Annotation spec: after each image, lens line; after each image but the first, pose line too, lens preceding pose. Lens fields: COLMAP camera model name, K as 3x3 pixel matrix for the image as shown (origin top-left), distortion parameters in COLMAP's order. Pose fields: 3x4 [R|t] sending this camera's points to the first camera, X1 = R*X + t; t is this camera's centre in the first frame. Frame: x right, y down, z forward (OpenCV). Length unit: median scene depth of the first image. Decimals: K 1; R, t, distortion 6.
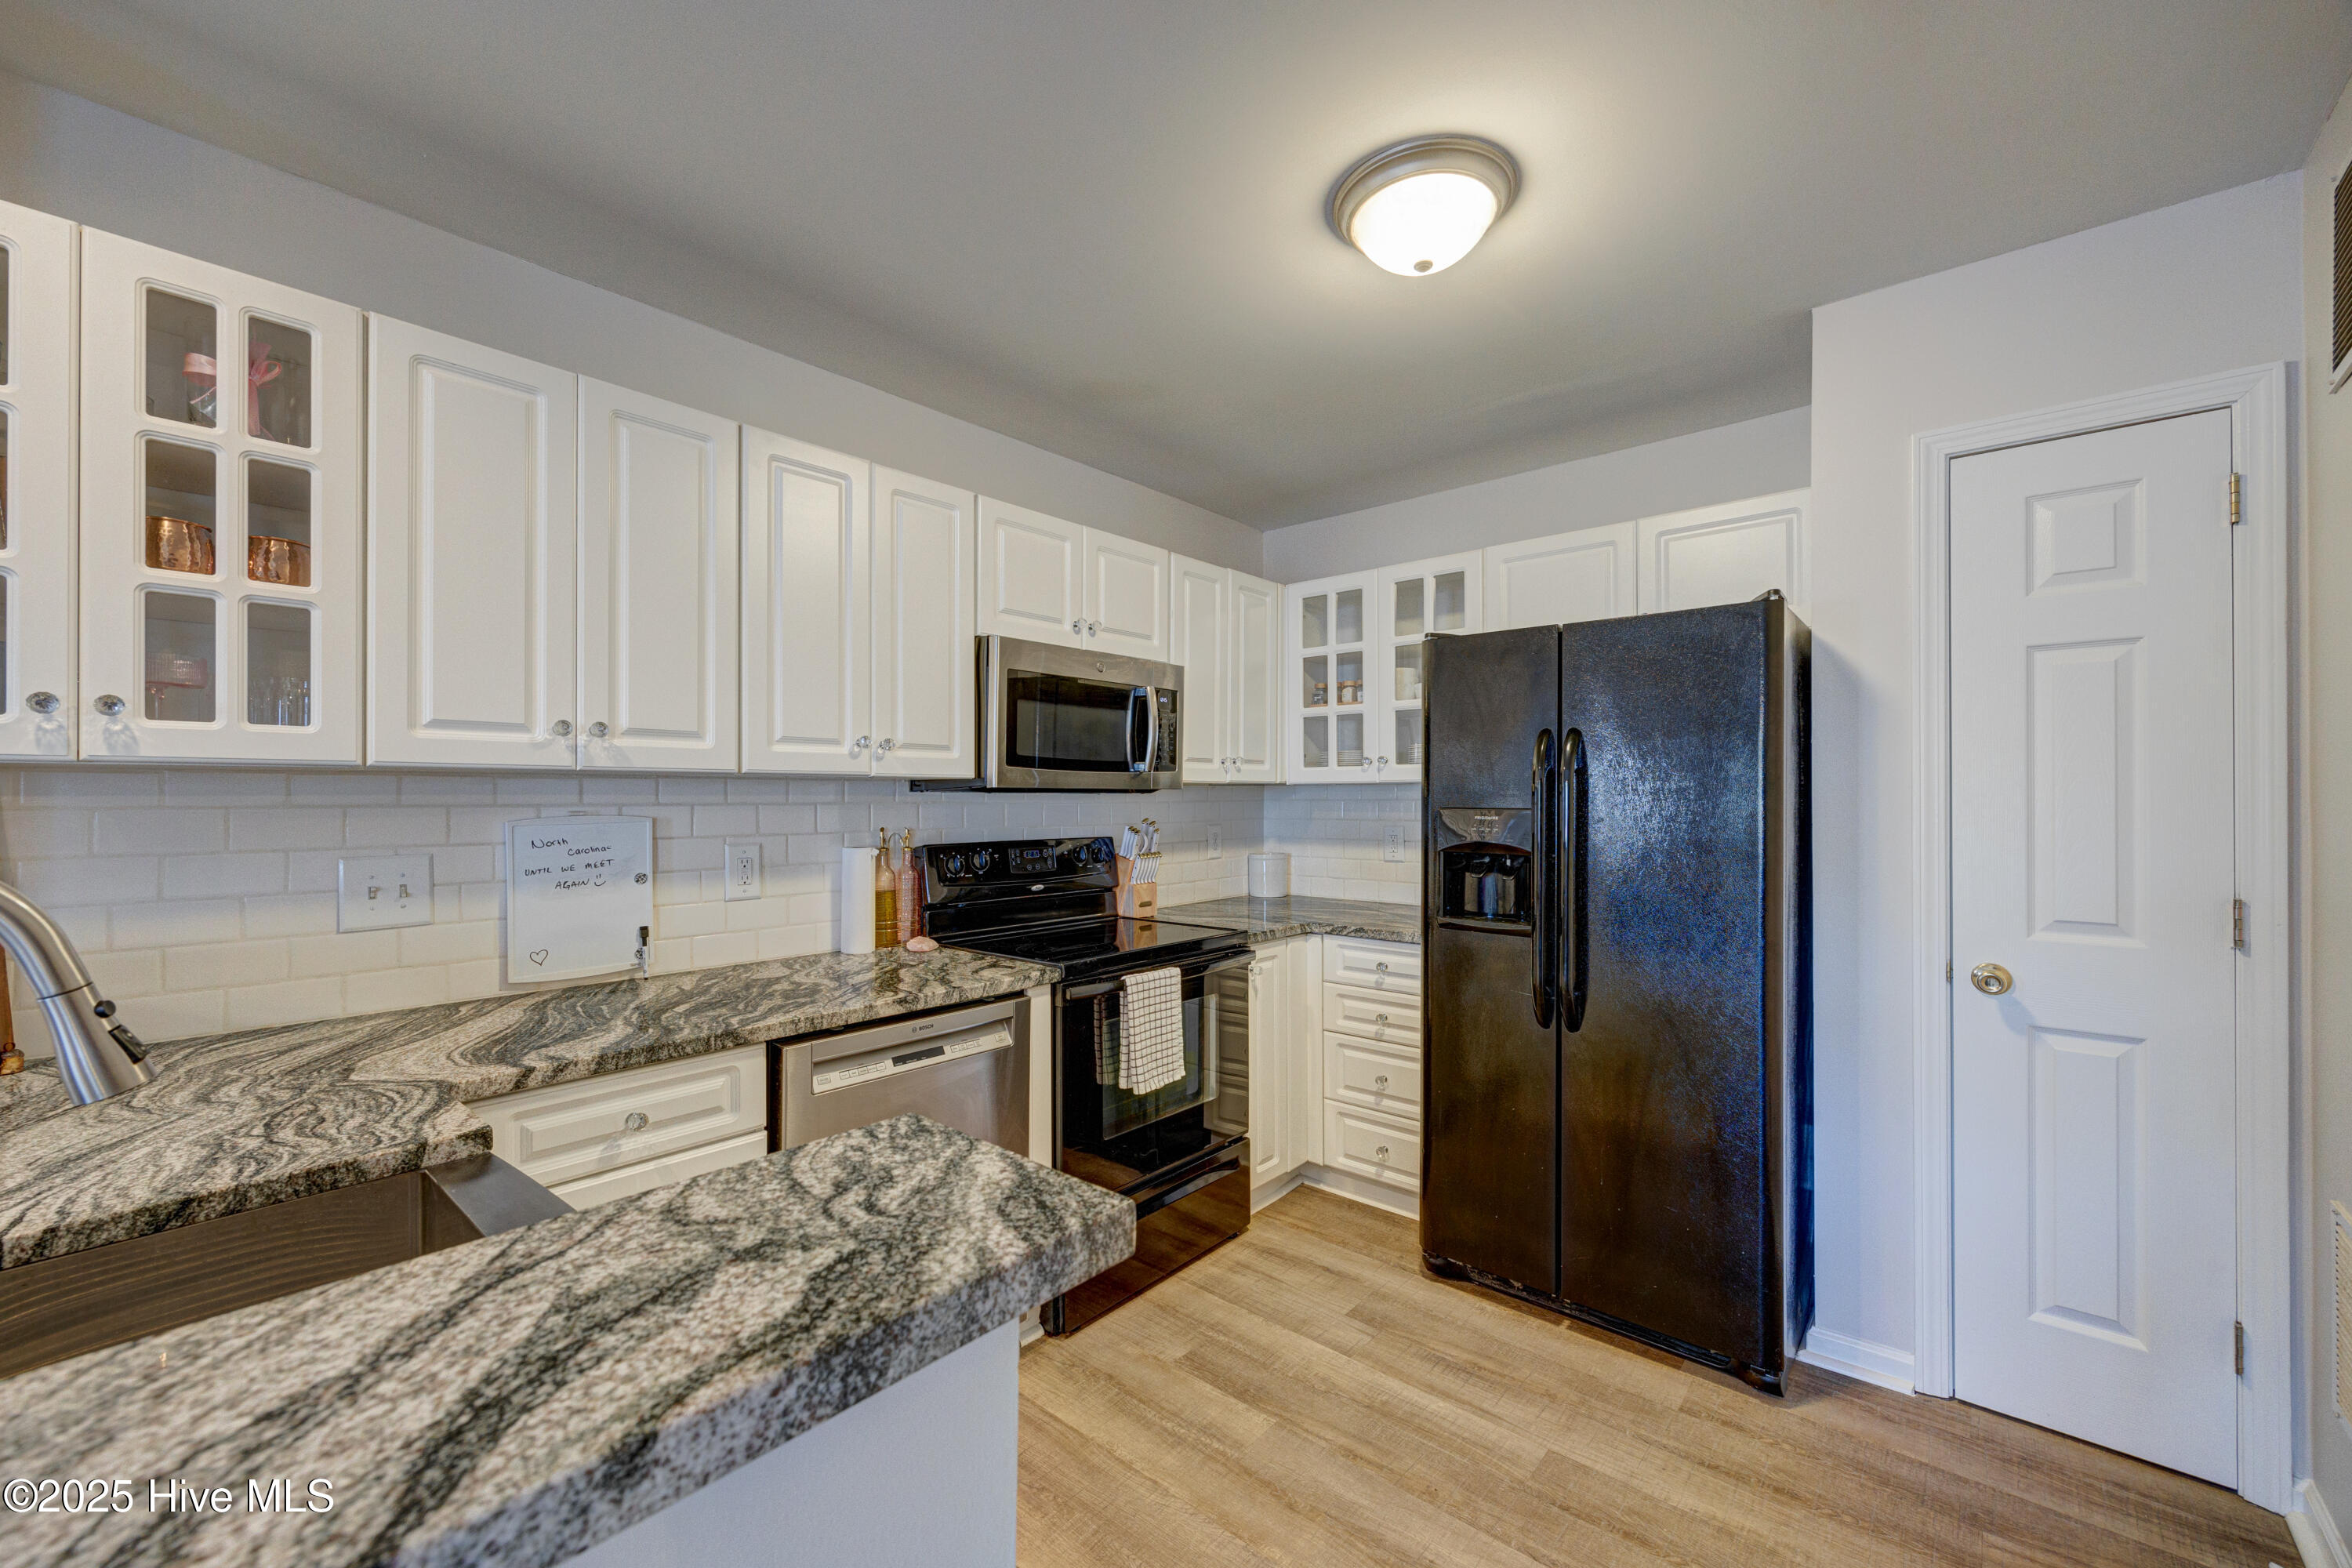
lens RADIAL K [[913.3, 0, 1173.3], [0, 913.3, 793.1], [0, 0, 1]] dist [0.000086, 0.000079]
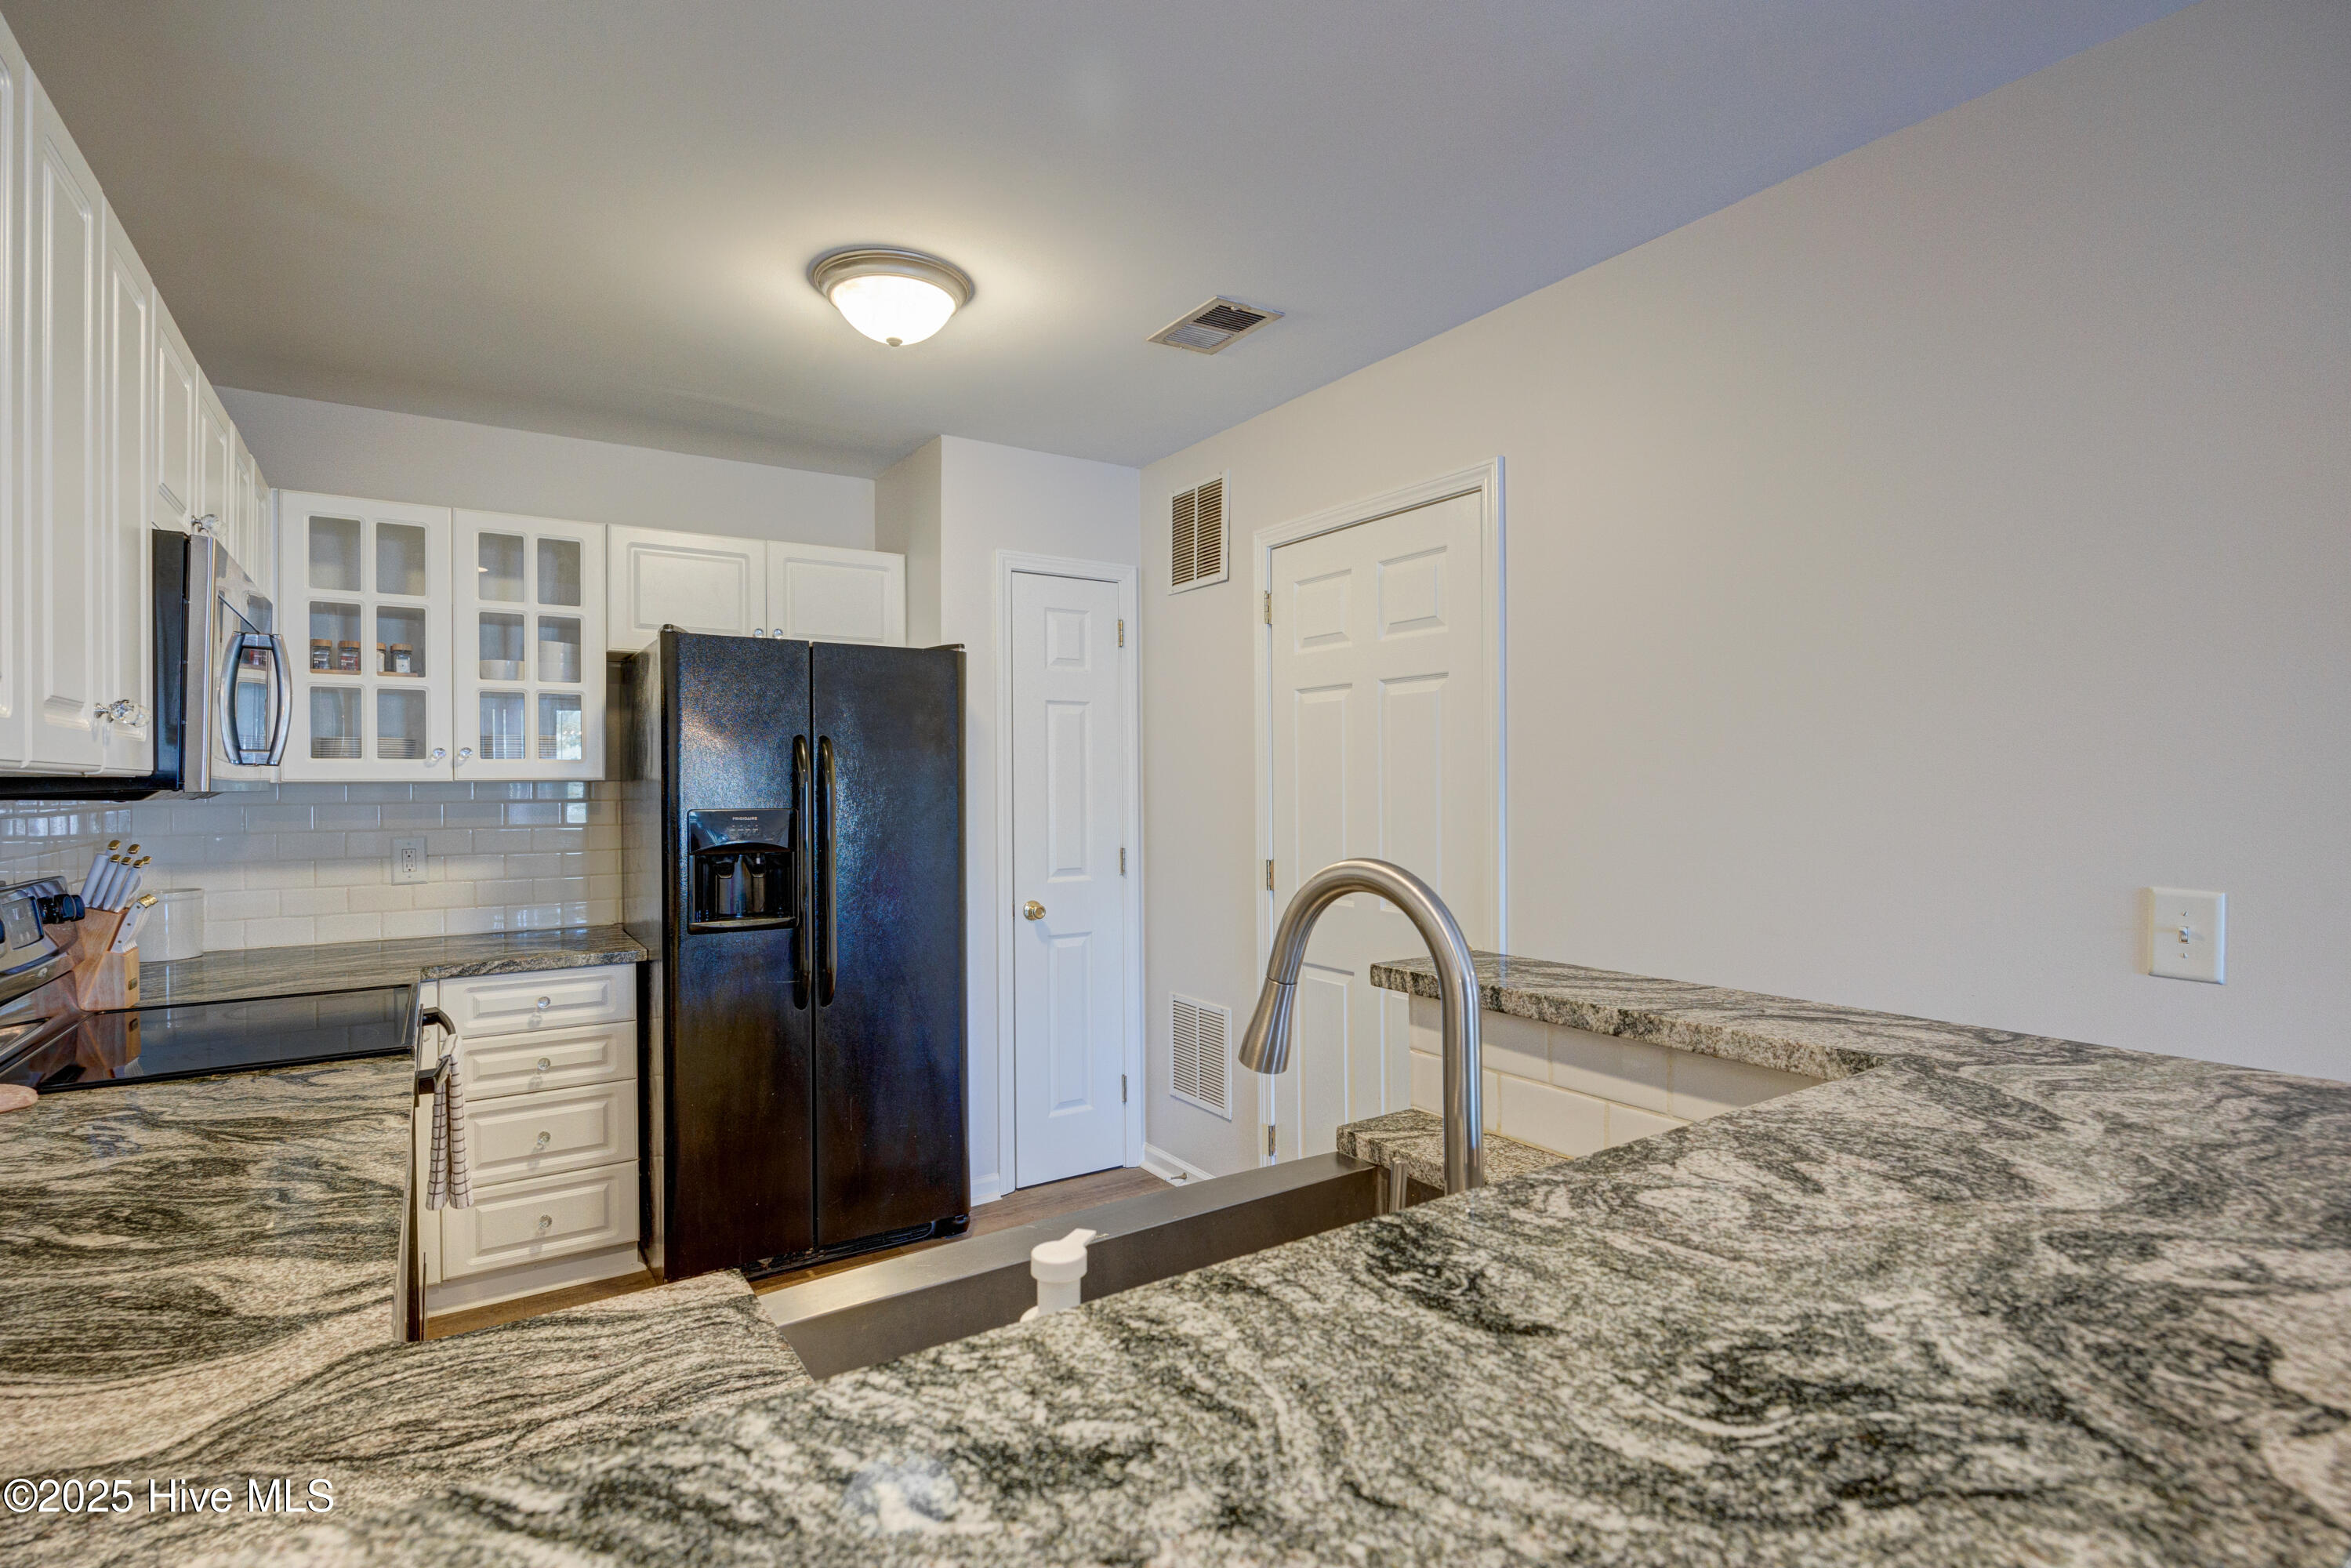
lens RADIAL K [[1117.9, 0, 1175.5], [0, 1117.9, 784.0], [0, 0, 1]] dist [-0.000240, 0.000079]
pose [[0.272000, -0.002568, 0.962294, -0.688659], [0.001616, 0.999996, 0.002212, -0.012977], [-0.962296, 0.000953, 0.272003, 0.185596]]
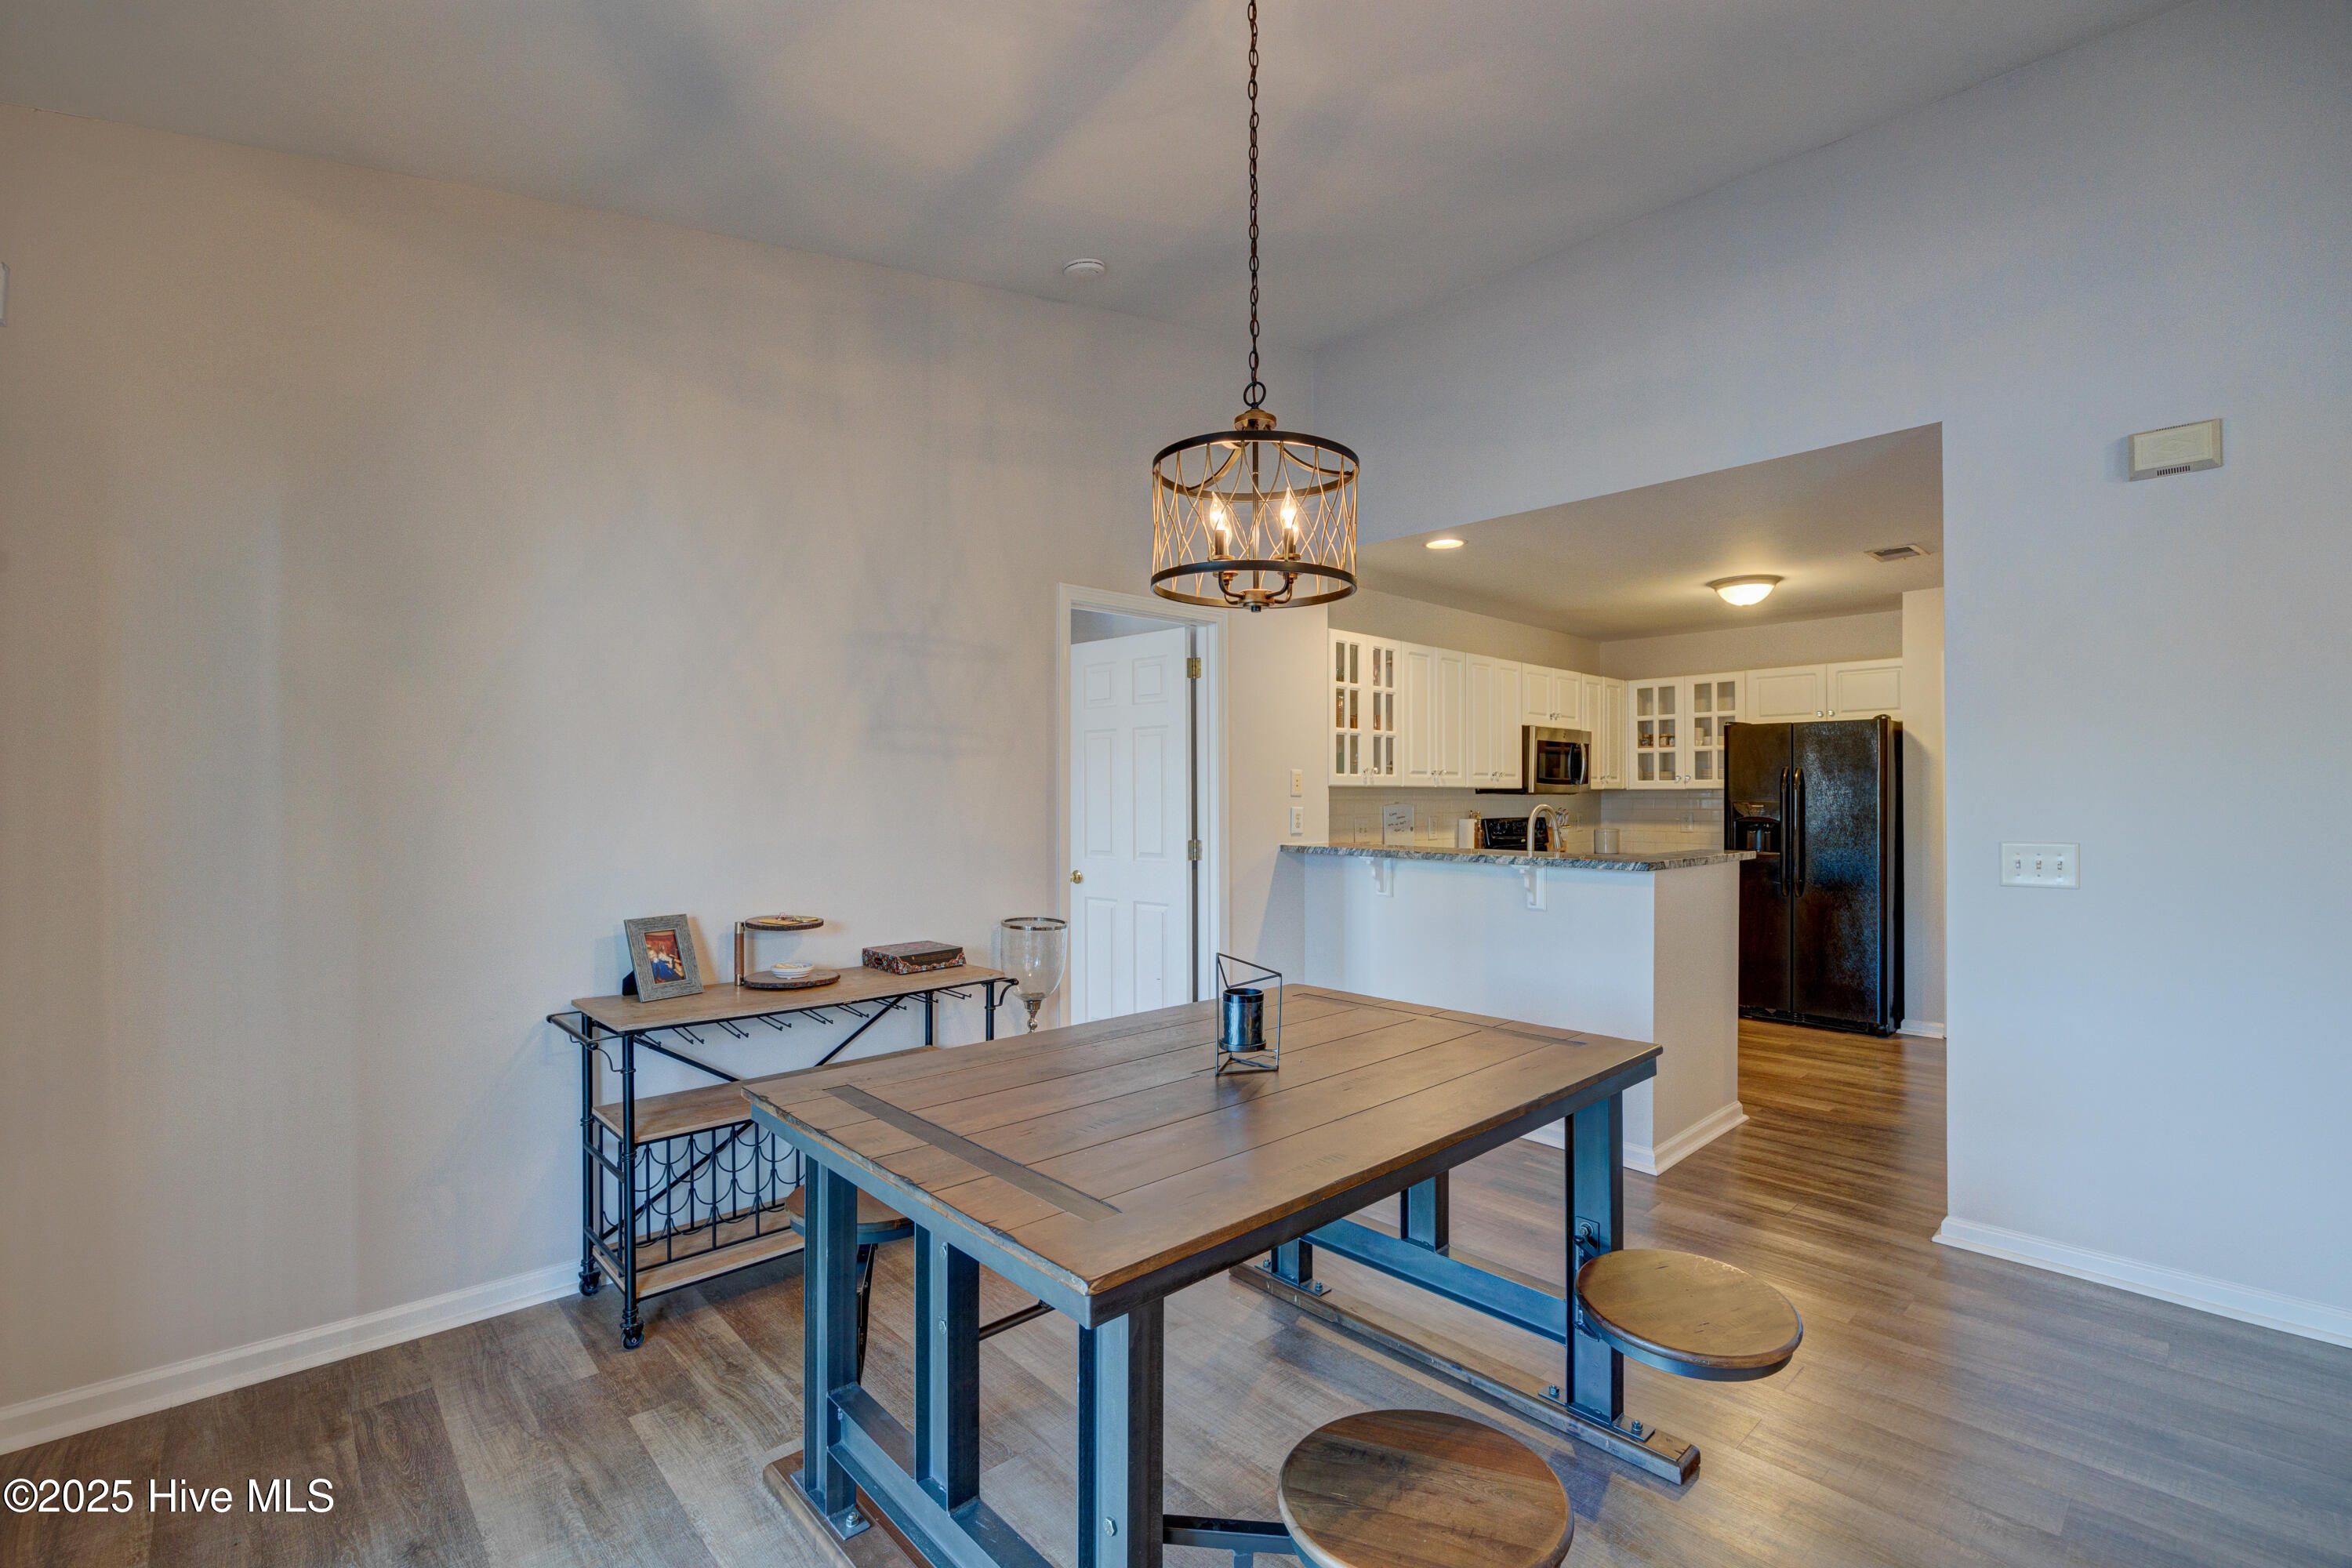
lens RADIAL K [[1030.1, 0, 1169.1], [0, 1030.1, 789.3], [0, 0, 1]] dist [-0.002951, -0.000069]
pose [[0.993693, 0.000417, -0.112130, -0.779677], [-0.000684, 0.999997, -0.002348, -0.006958], [0.112129, 0.002409, 0.993691, -1.618713]]
